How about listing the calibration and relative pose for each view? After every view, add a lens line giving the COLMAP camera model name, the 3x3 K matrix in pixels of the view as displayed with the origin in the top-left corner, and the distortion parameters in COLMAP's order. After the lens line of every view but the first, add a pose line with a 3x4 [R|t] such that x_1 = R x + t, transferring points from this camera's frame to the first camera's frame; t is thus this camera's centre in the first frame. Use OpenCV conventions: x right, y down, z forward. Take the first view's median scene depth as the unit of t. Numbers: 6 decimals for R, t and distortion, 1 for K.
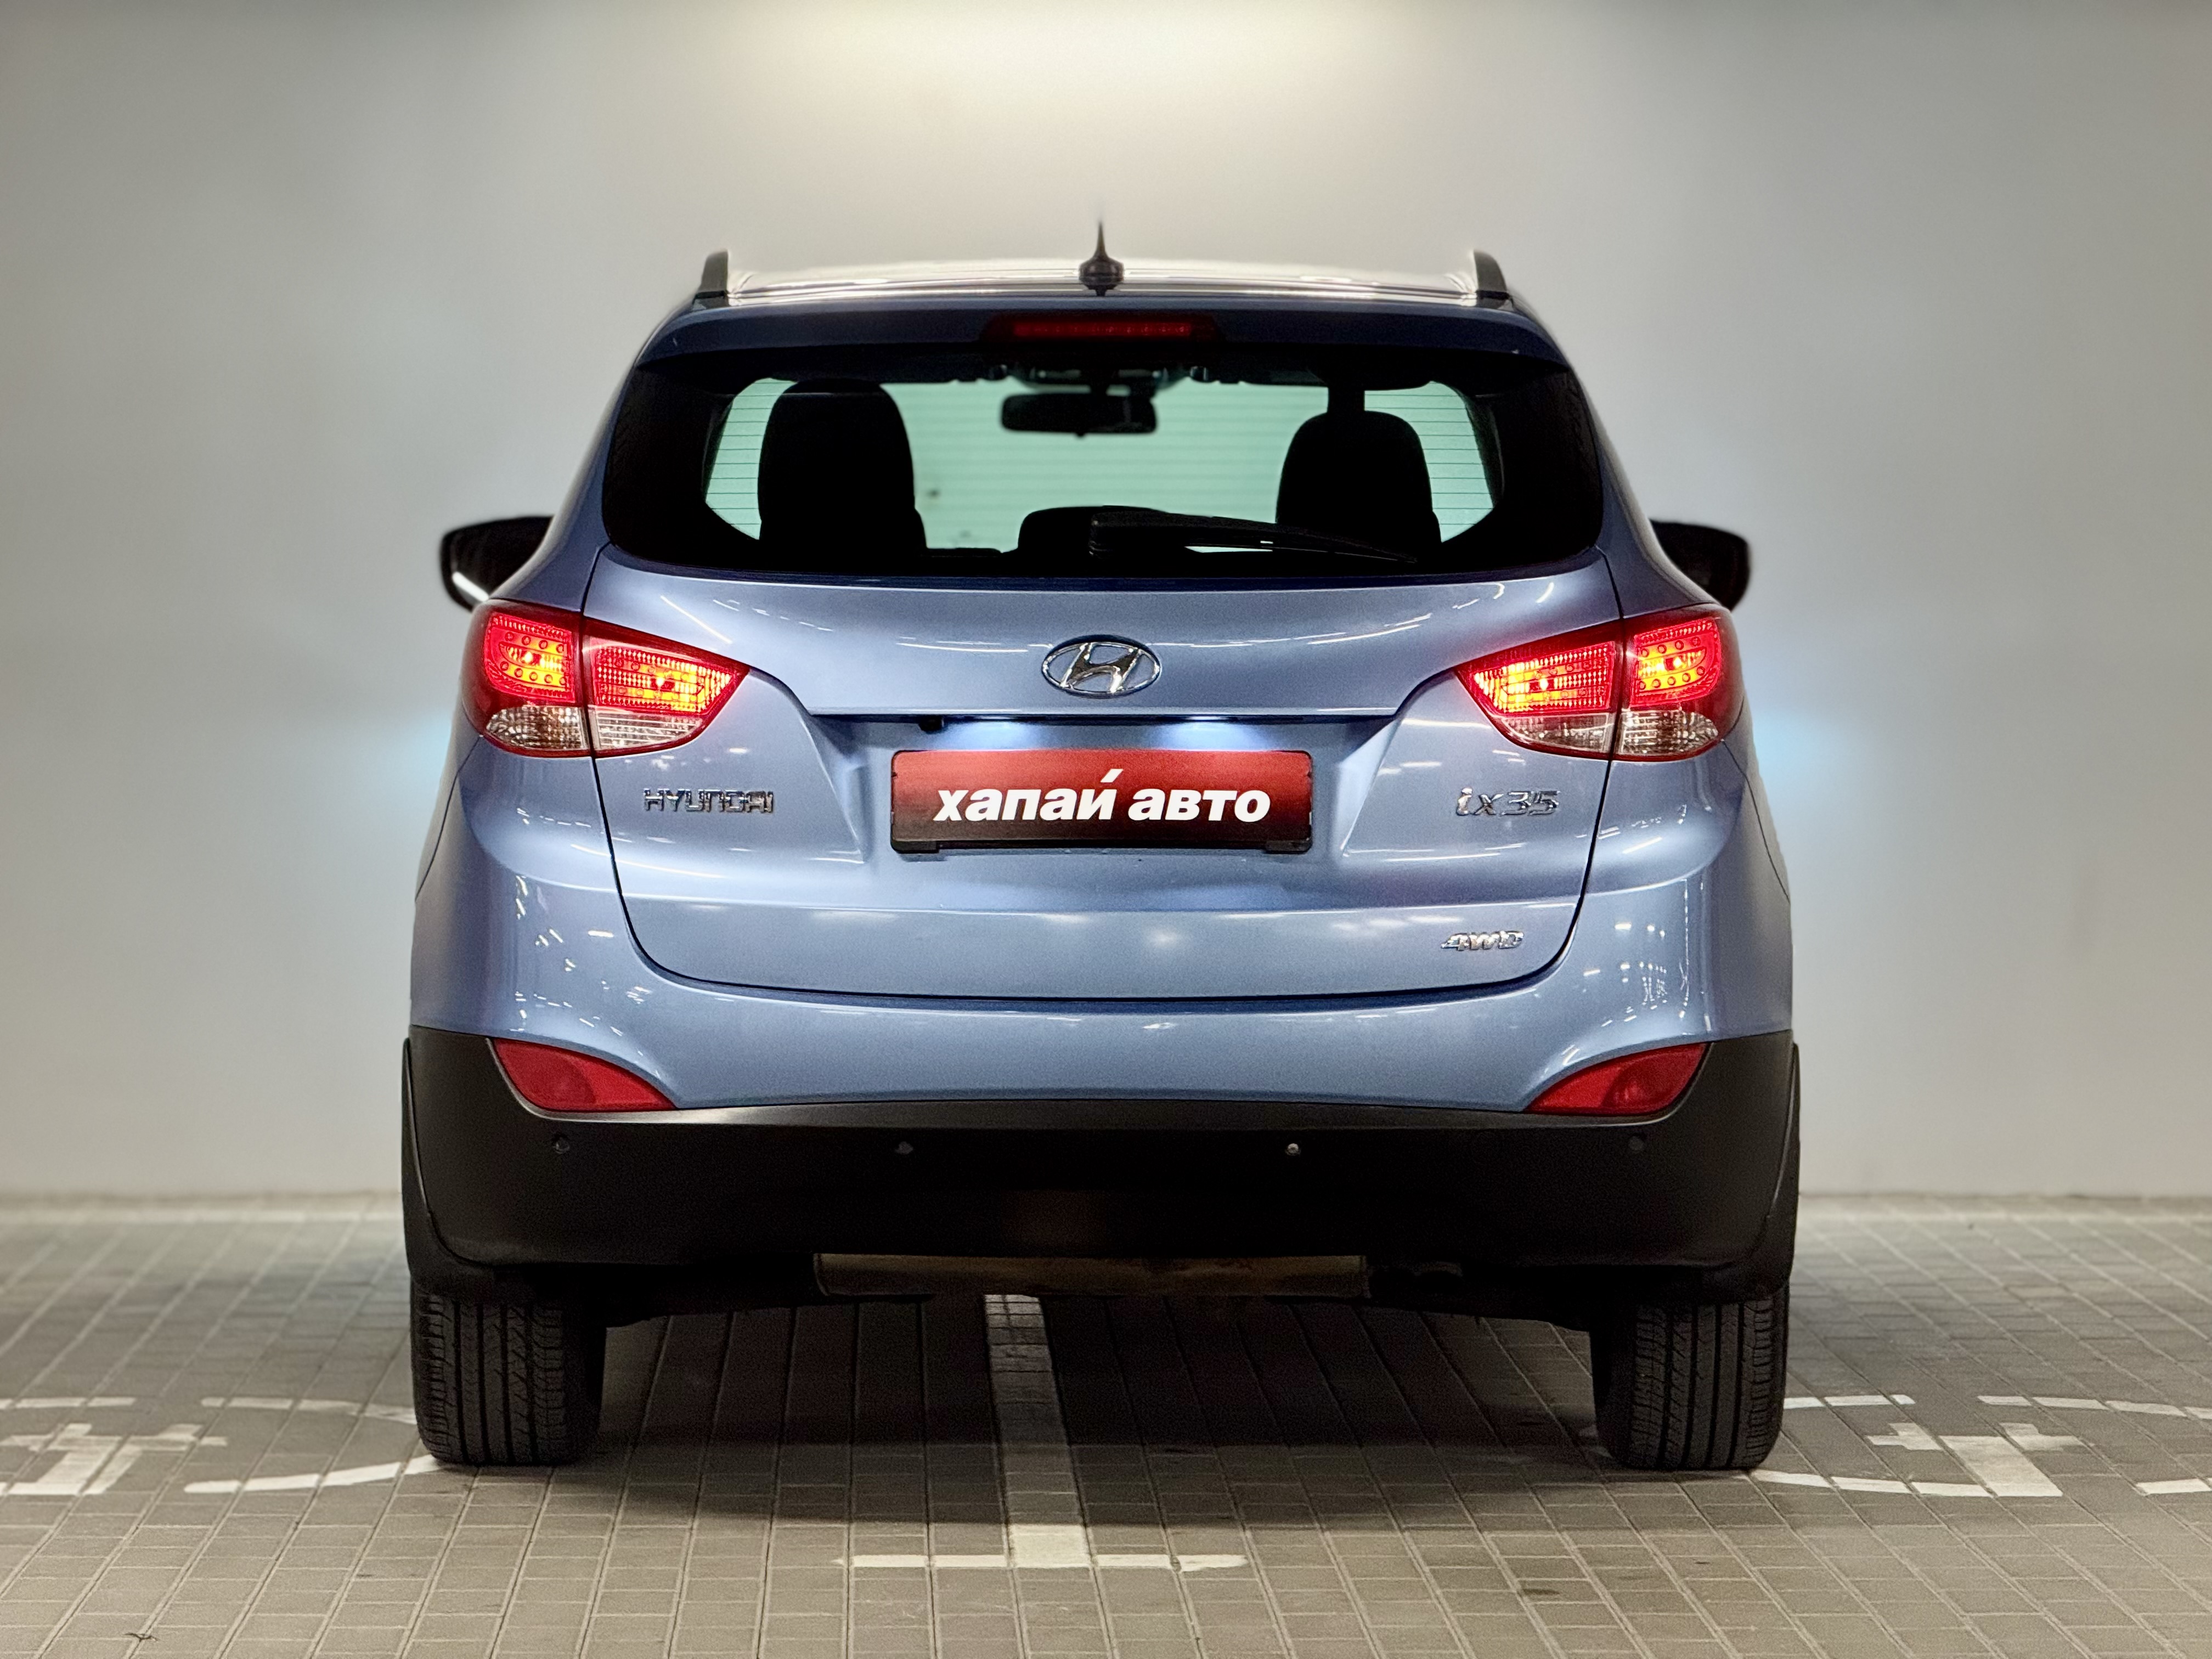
lens RADIAL K [[7986.8, 0, 1106.0], [0, 7986.8, 829.5], [0, 0, 1]] dist [0.273748, -0.502396]
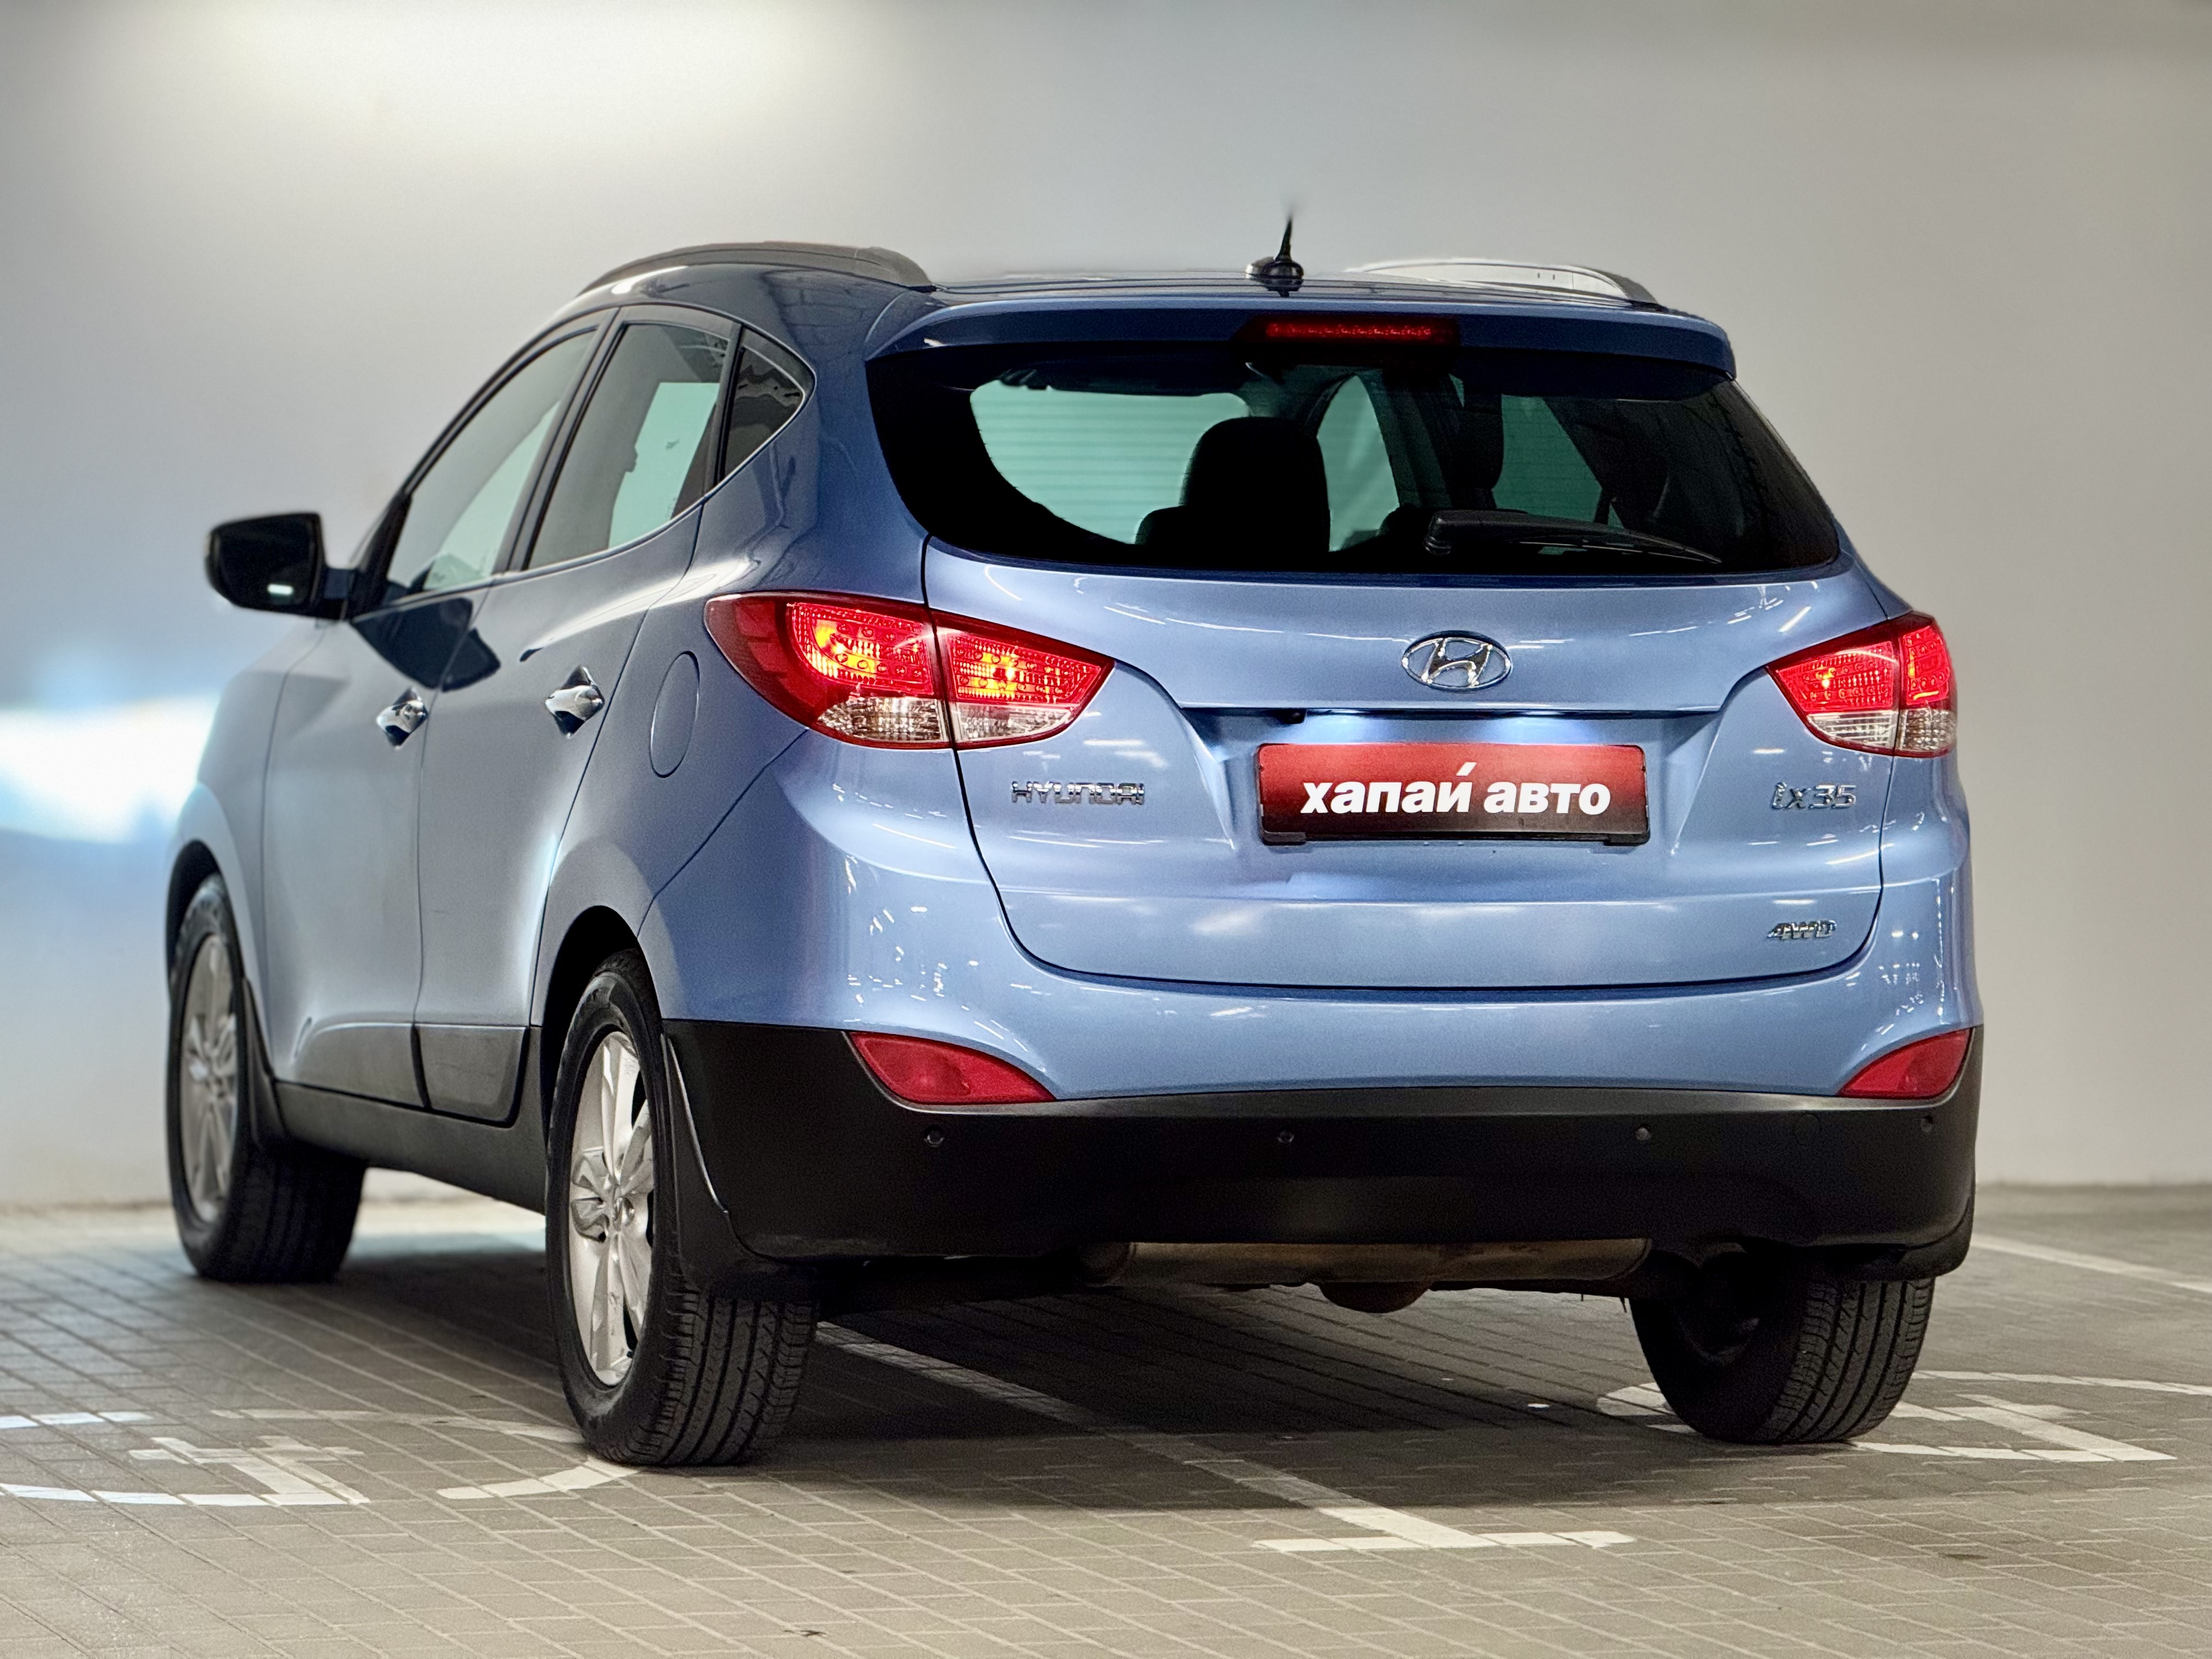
lens RADIAL K [[7986.8, 0, 1106.0], [0, 7986.8, 829.5], [0, 0, 1]] dist [0.273748, -0.502396]
pose [[0.950136, 0.000765, 0.311834, -0.359456], [0.000638, 0.999990, -0.004399, 0.005409], [-0.311834, 0.004378, 0.950127, 0.046450]]
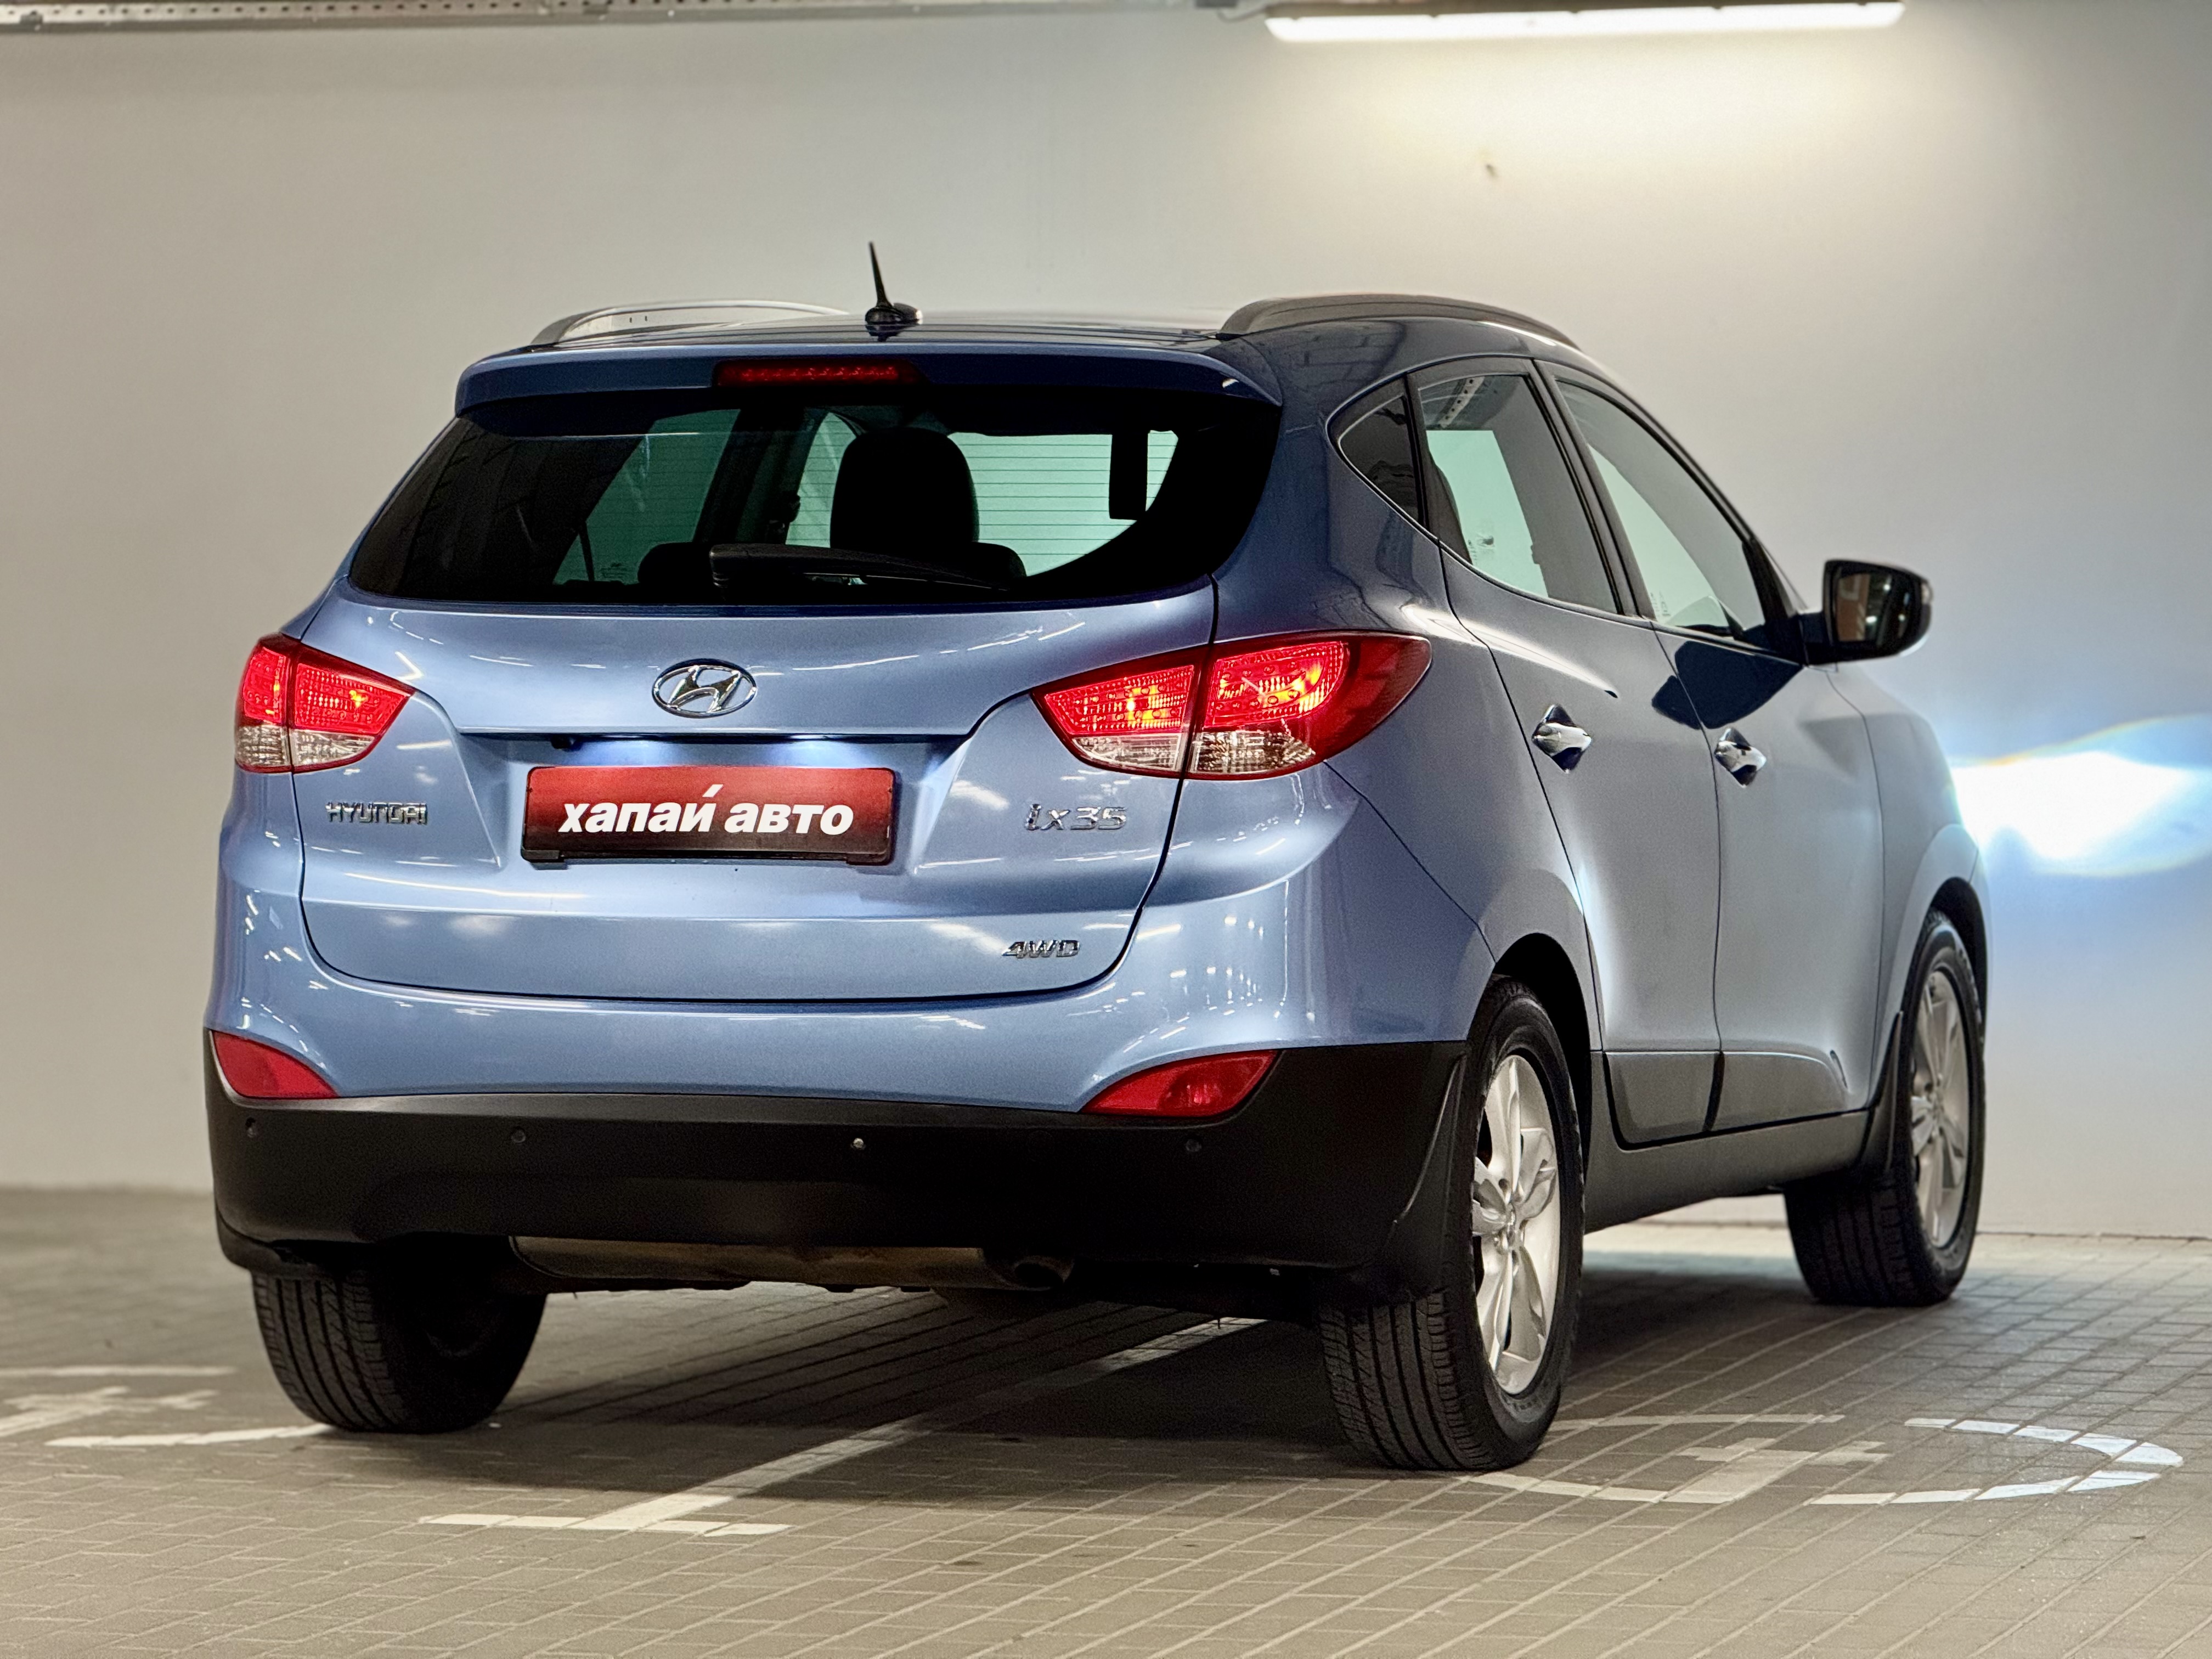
lens RADIAL K [[7986.8, 0, 1106.0], [0, 7986.8, 829.5], [0, 0, 1]] dist [0.273748, -0.502396]
pose [[0.944982, 0.005474, -0.327077, 0.397145], [-0.008601, 0.999930, -0.008116, 0.006601], [0.327010, 0.010482, 0.944963, 0.011354]]
